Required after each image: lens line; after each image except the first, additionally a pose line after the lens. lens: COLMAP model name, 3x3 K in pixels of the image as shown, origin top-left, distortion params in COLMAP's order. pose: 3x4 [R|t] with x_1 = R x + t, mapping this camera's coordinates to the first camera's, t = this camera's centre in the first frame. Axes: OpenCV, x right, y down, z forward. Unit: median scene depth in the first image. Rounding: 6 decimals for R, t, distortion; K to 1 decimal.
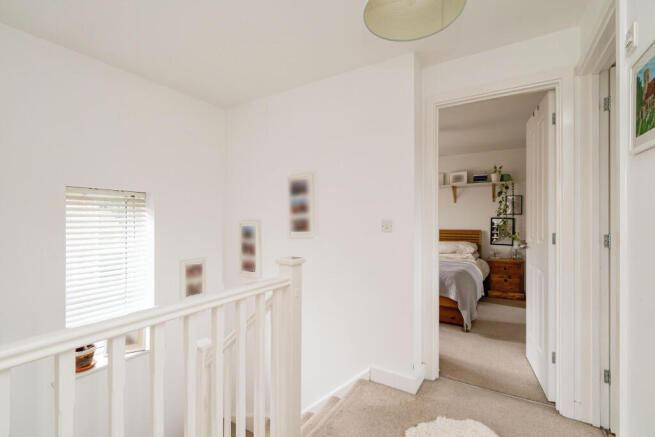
lens RADIAL K [[300.0, 0, 326.5], [0, 300.0, 221.7], [0, 0, 1]] dist [-0.000518, 0.000522]
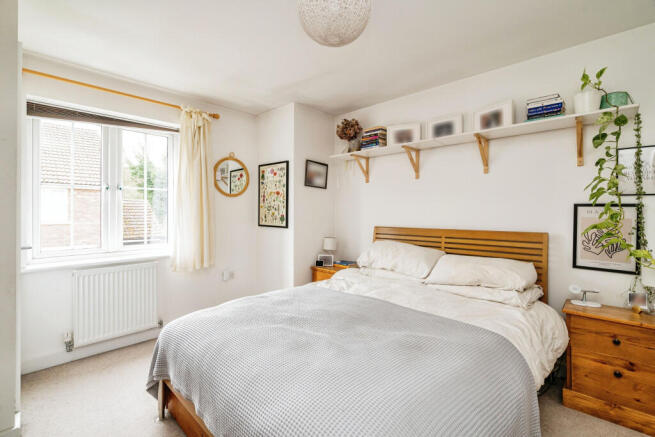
lens RADIAL K [[300.0, 0, 328.3], [0, 300.0, 213.0], [0, 0, 1]] dist [-0.000518, 0.000522]
pose [[0.979783, 0.003912, -0.200023, 0.309869], [-0.005456, 0.999959, -0.007169, 0.004296], [0.199987, 0.008115, 0.979765, 0.544560]]
